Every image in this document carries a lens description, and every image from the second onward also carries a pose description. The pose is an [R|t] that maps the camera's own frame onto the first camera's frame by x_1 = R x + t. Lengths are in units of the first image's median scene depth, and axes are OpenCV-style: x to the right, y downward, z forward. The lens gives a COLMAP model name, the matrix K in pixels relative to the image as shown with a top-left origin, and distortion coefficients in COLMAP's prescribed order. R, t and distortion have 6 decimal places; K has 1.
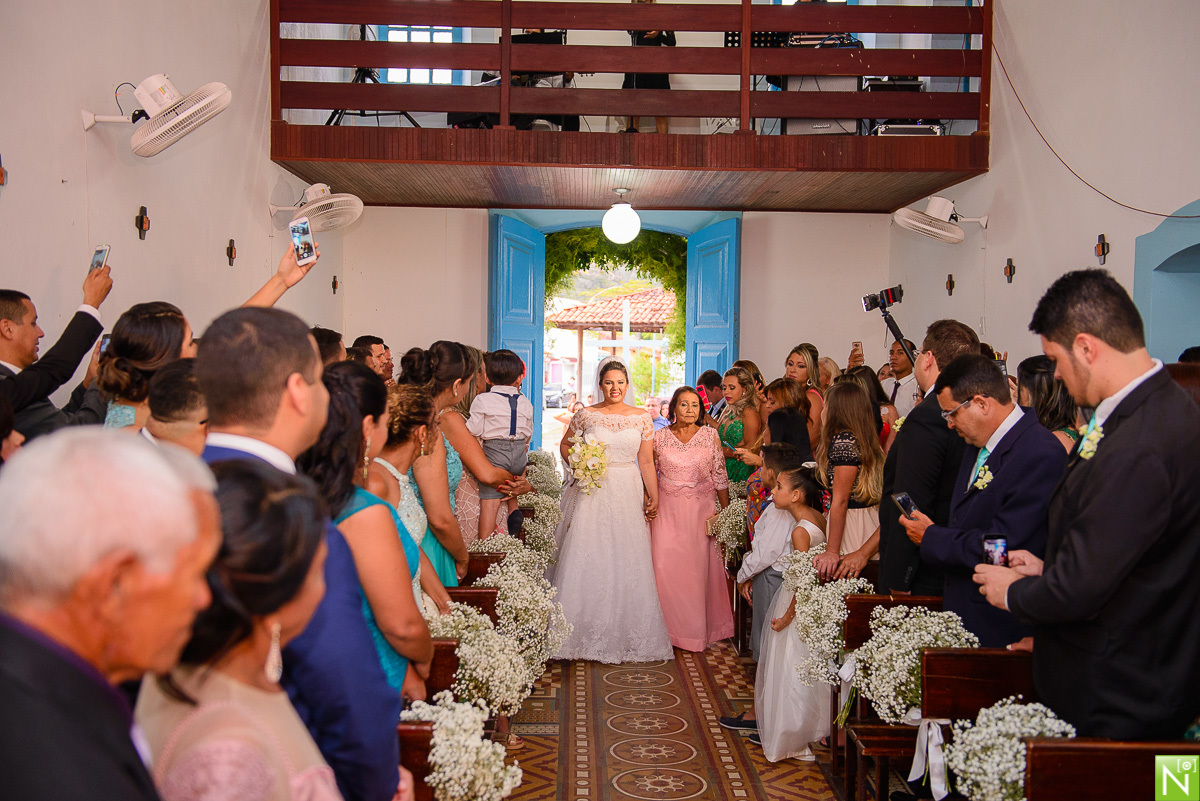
lens RADIAL K [[1375.1, 0, 600.0], [0, 1375.1, 400.5], [0, 0, 1]] dist [0.117069, -0.004038]
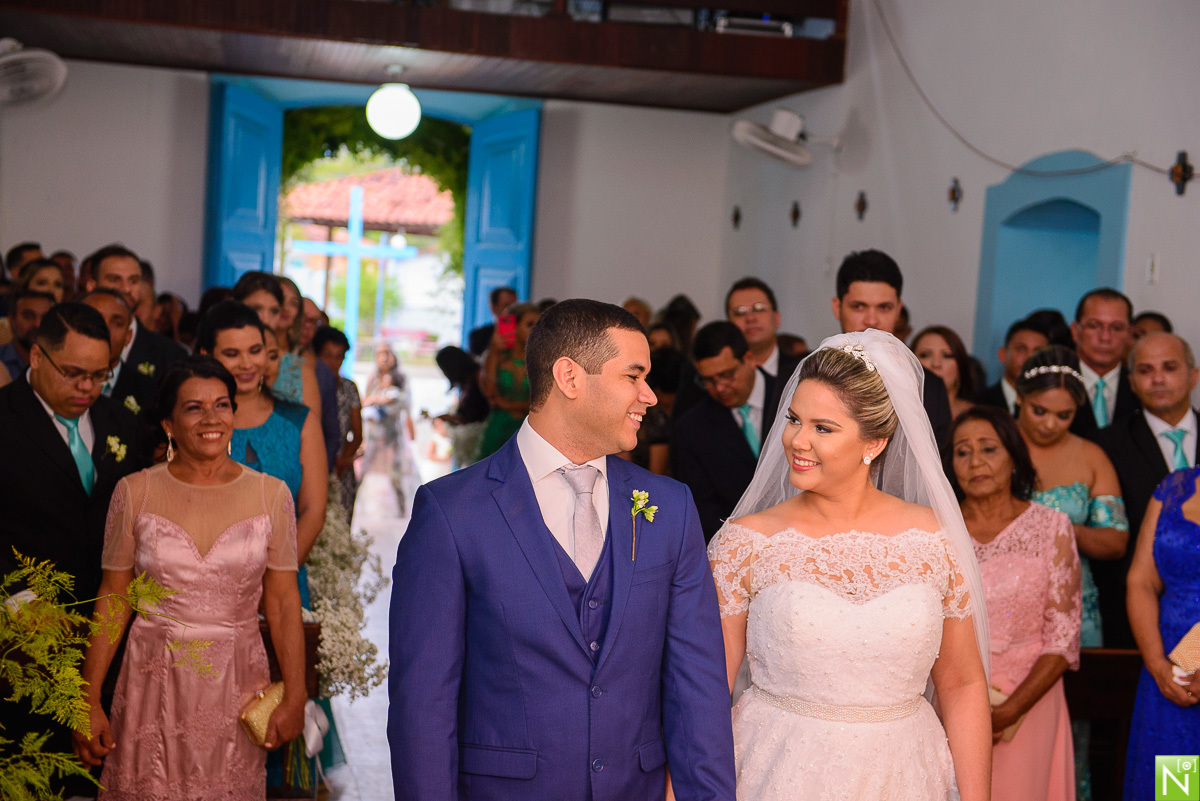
lens RADIAL K [[2026.3, 0, 600.0], [0, 2026.3, 400.5], [0, 0, 1]] dist [0.049298, 0.072036]
pose [[0.988156, 0.039522, 0.148275, -0.029221], [-0.044402, 0.998571, 0.029742, -0.003213], [-0.146888, -0.035974, 0.988499, -0.142805]]
